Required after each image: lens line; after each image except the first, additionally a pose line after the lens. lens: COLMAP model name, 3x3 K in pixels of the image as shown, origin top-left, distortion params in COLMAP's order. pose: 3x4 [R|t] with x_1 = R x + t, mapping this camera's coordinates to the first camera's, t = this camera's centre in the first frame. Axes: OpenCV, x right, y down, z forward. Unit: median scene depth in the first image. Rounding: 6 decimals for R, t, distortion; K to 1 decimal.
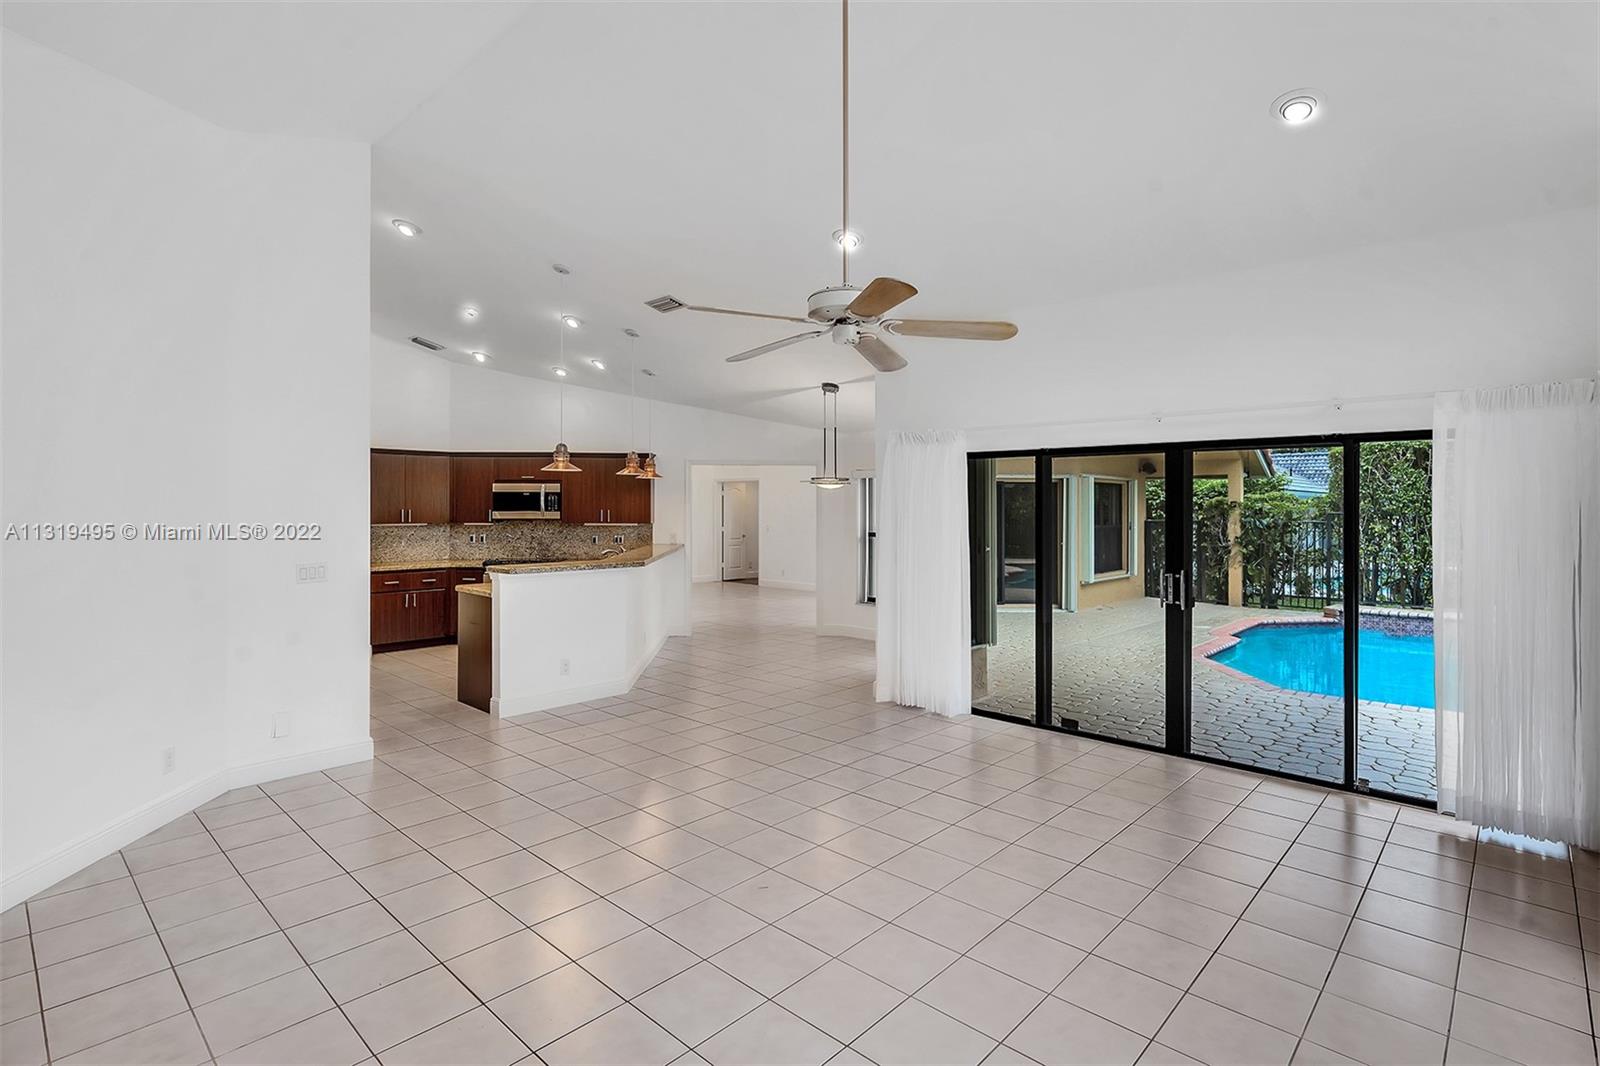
lens RADIAL K [[788.3, 0, 801.1], [0, 788.3, 515.6], [0, 0, 1]] dist [0.000088, 0.001421]
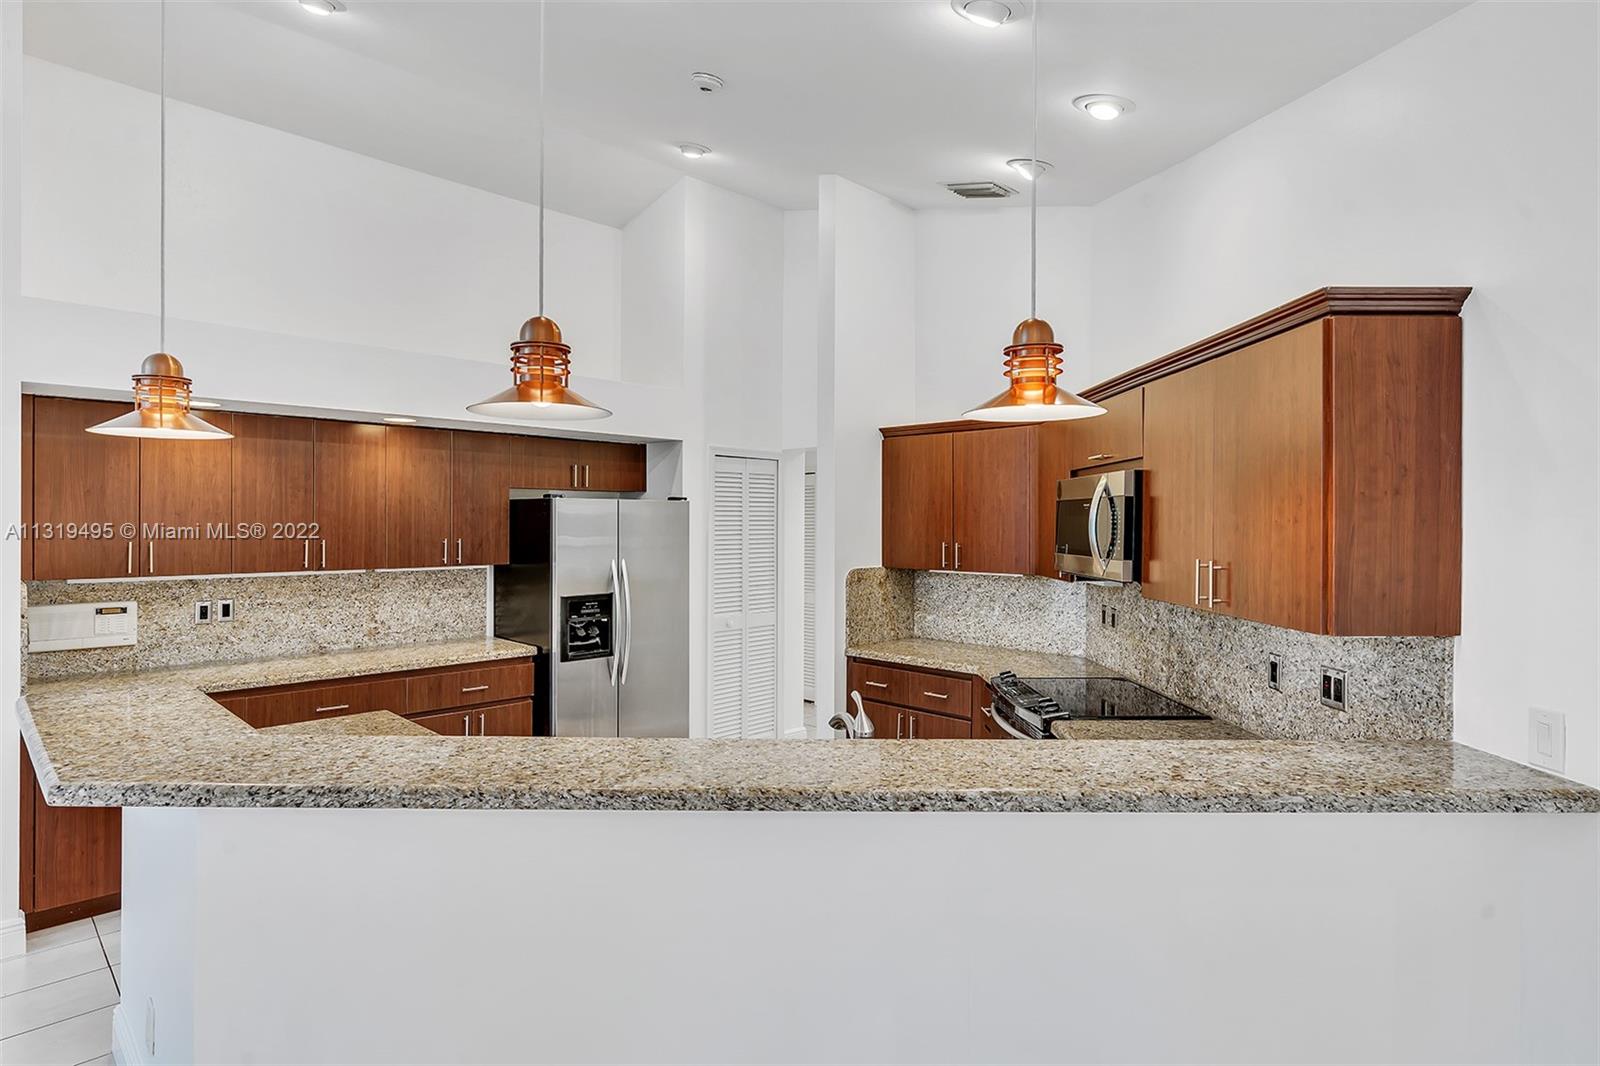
lens RADIAL K [[840.7, 0, 796.1], [0, 840.7, 525.3], [0, 0, 1]] dist [-0.003563, -0.000008]
pose [[-0.033043, -0.000821, -0.999454, 0.028876], [-0.018450, 0.999830, -0.000211, -0.016088], [0.999284, 0.018433, -0.033053, 0.880198]]
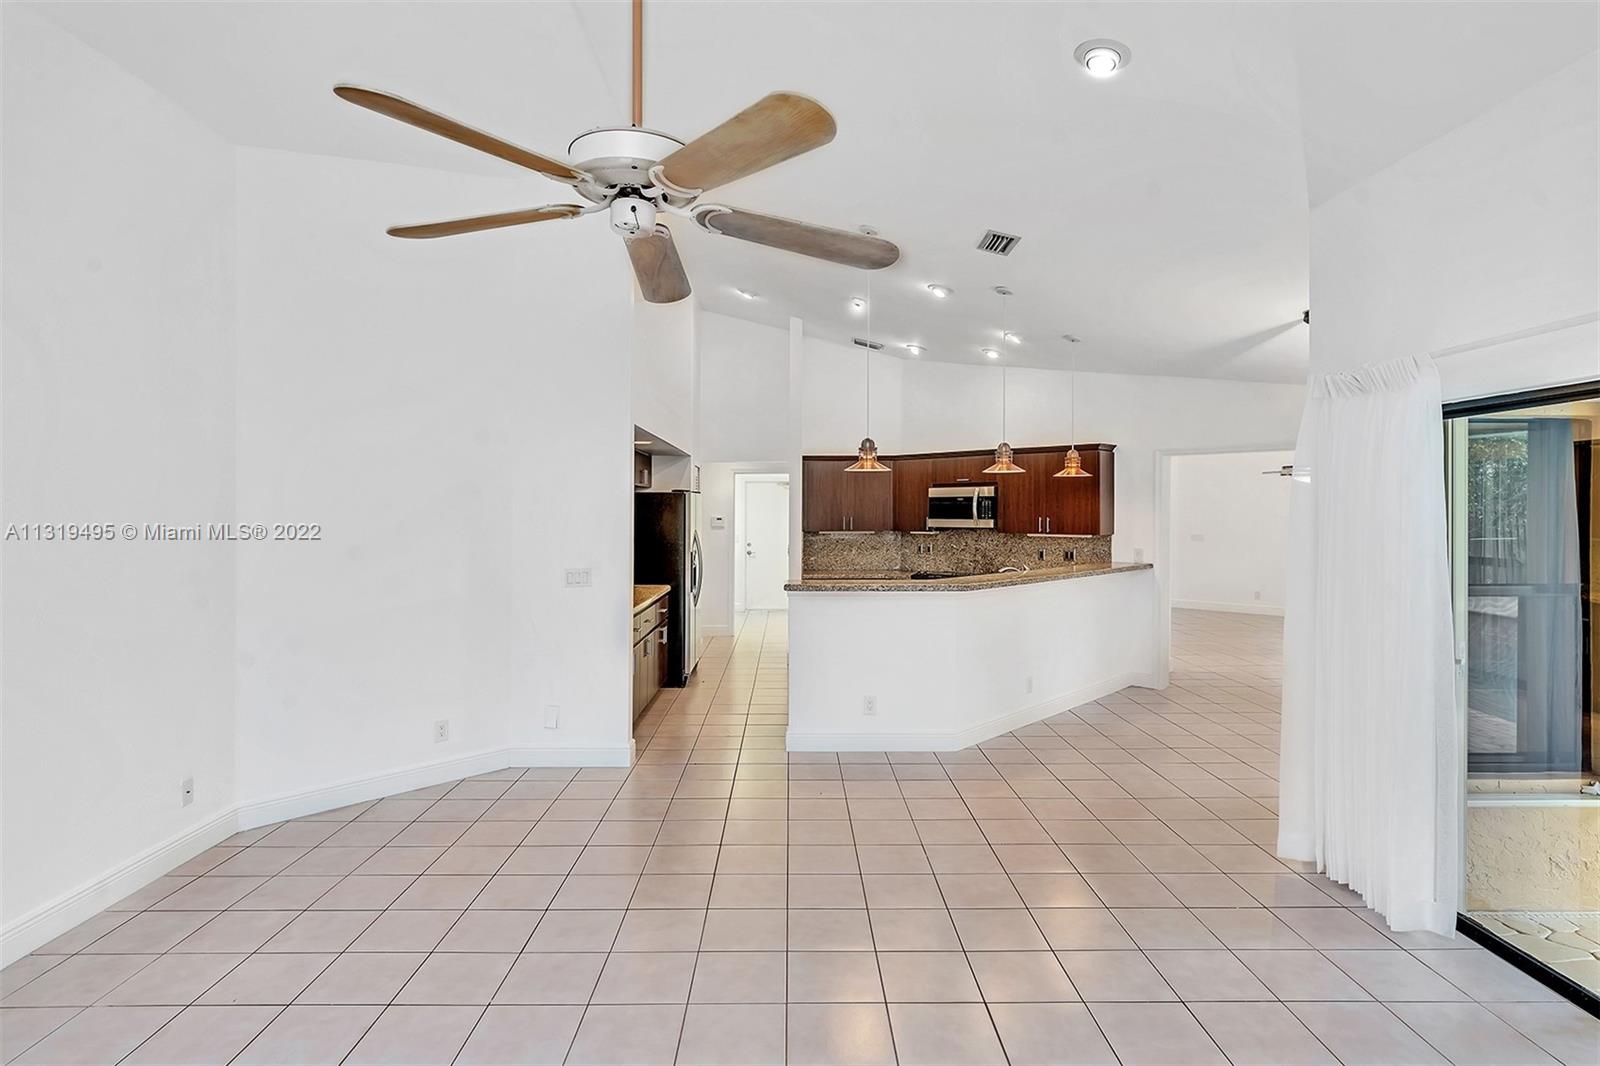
lens RADIAL K [[840.7, 0, 796.1], [0, 840.7, 525.3], [0, 0, 1]] dist [-0.003563, -0.000008]
pose [[0.688754, 0.007706, -0.724954, 0.200598], [-0.005780, 0.999970, 0.005137, -0.002179], [0.724972, 0.000652, 0.688778, 0.226072]]
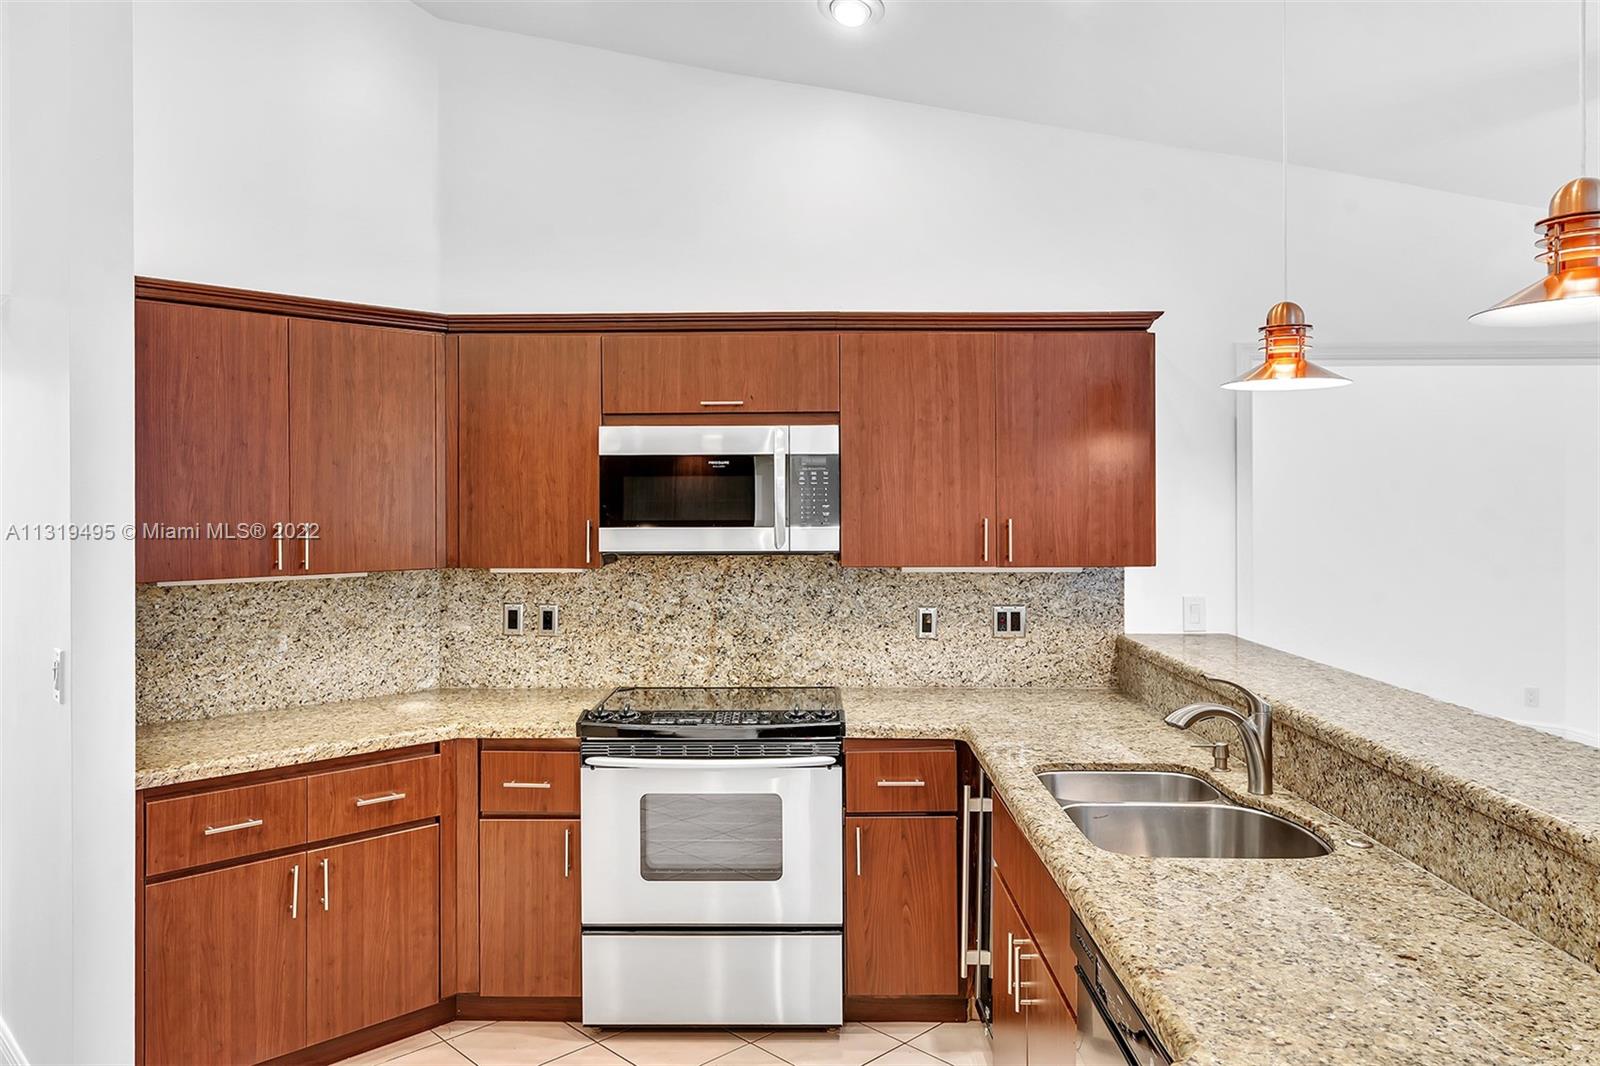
lens RADIAL K [[1125.3, 0, 796.9], [0, 1125.3, 504.1], [0, 0, 1]] dist [-0.001596, 0.000023]
pose [[0.998439, -0.007181, -0.055394, -0.298193], [0.006388, 0.999875, -0.014484, -0.007109], [0.055491, 0.014107, 0.998360, 0.605882]]
